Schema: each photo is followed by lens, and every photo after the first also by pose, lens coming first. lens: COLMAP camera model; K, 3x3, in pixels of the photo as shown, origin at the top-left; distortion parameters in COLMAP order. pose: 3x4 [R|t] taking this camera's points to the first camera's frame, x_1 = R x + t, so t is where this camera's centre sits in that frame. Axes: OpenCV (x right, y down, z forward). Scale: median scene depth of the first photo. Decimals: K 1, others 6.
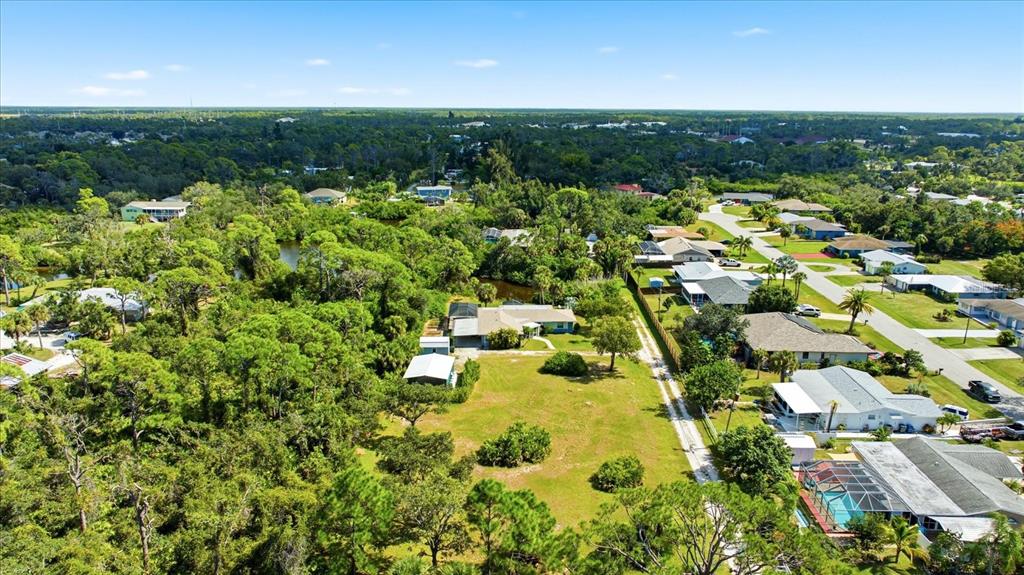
lens RADIAL K [[718.9, 0, 513.8], [0, 718.9, 286.9], [0, 0, 1]] dist [-0.020688, 0.015337]
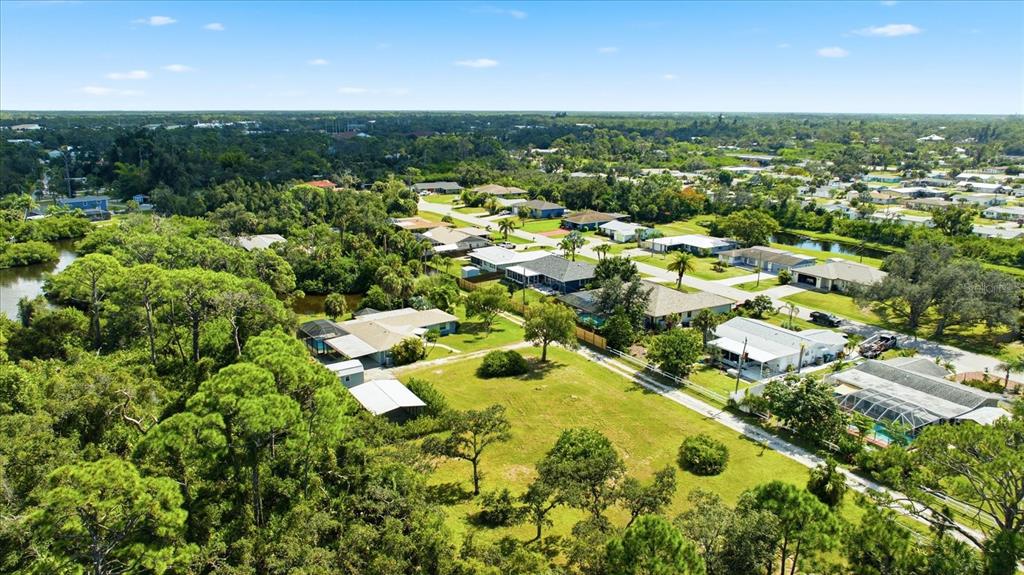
lens RADIAL K [[718.9, 0, 512.7], [0, 718.9, 286.2], [0, 0, 1]] dist [-0.020688, 0.015337]
pose [[0.846275, -0.132209, 0.516081, -0.248636], [0.132572, 0.990506, 0.036355, -0.013696], [-0.515988, 0.037651, 0.855768, 0.144750]]
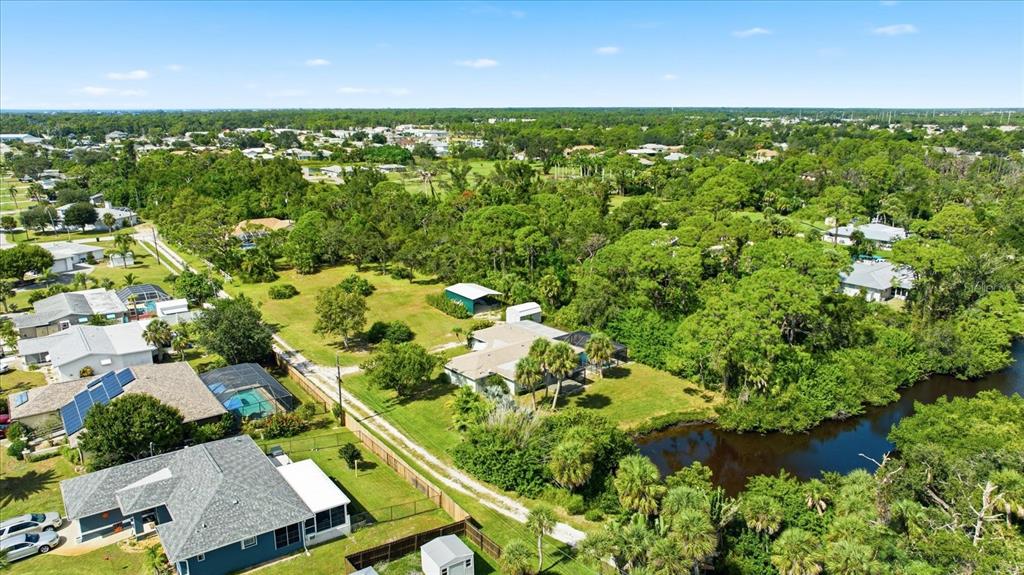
lens RADIAL K [[718.9, 0, 516.3], [0, 718.9, 290.0], [0, 0, 1]] dist [-0.020688, 0.015337]
pose [[-0.782265, 0.151375, -0.604274, 0.348395], [-0.150885, 0.895100, 0.419558, -0.254827], [0.604396, 0.419381, -0.677366, 1.167947]]
